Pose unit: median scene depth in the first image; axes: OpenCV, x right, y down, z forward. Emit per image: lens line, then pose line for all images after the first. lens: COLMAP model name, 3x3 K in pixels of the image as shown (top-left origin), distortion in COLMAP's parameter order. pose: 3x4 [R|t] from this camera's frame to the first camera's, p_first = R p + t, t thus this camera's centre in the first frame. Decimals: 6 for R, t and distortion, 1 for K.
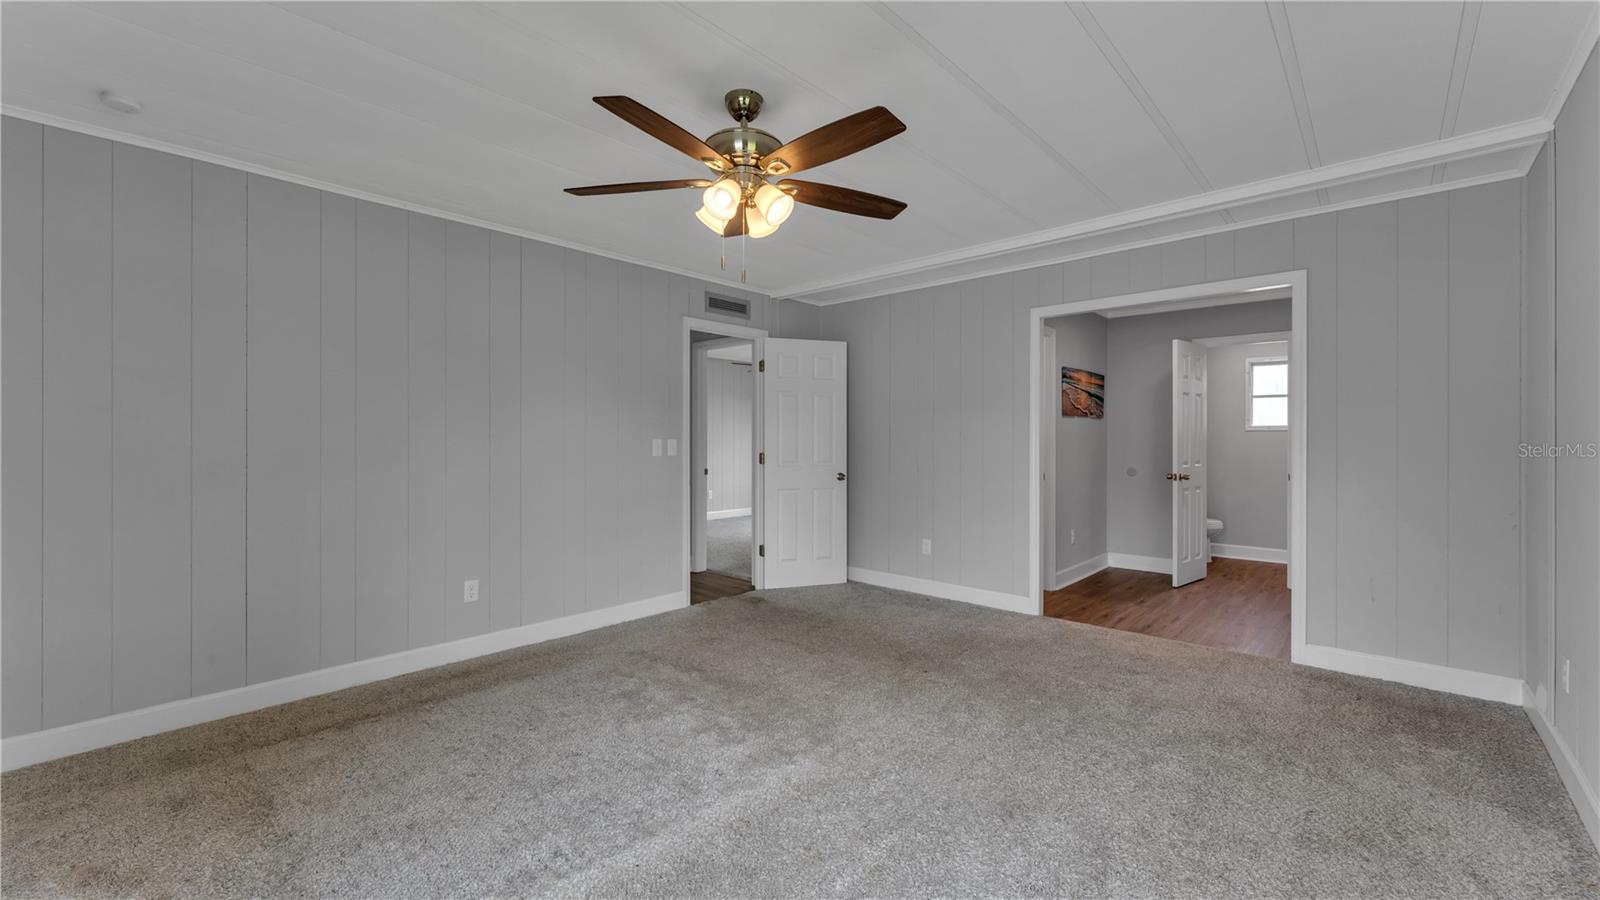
lens RADIAL K [[644.2, 0, 800.8], [0, 644.2, 446.3], [0, 0, 1]] dist [-0.000207, -0.000063]
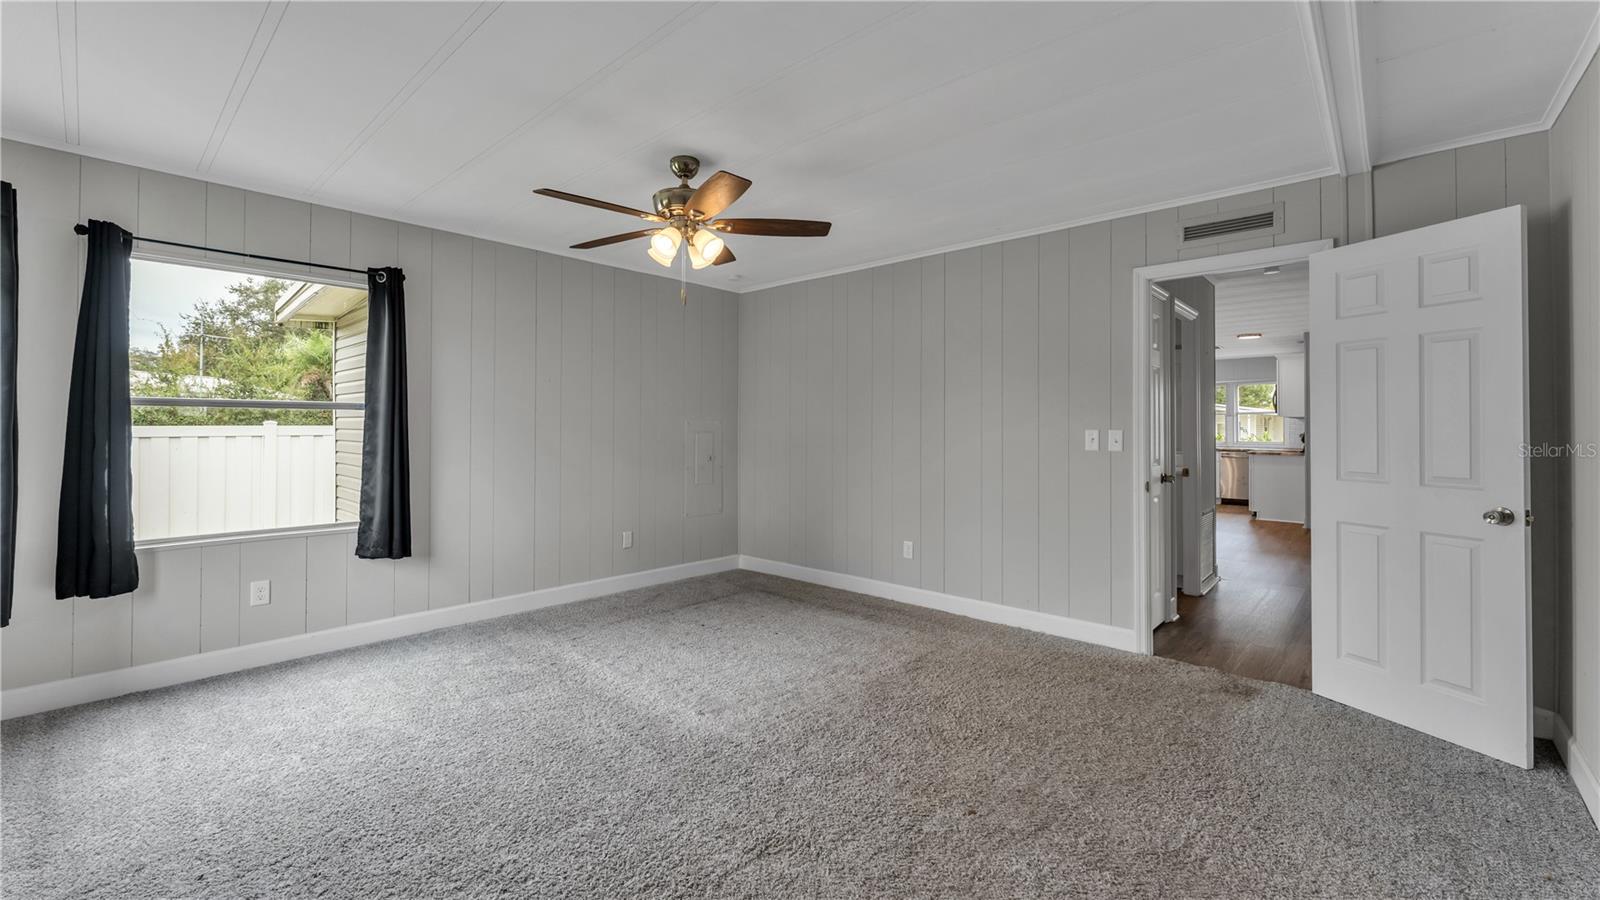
lens RADIAL K [[644.2, 0, 800.8], [0, 644.2, 446.3], [0, 0, 1]] dist [-0.000207, -0.000063]
pose [[0.005087, 0.025690, -0.999657, 0.733143], [-0.017217, 0.999524, 0.025599, -0.005970], [0.999839, 0.017081, 0.005526, 0.771510]]
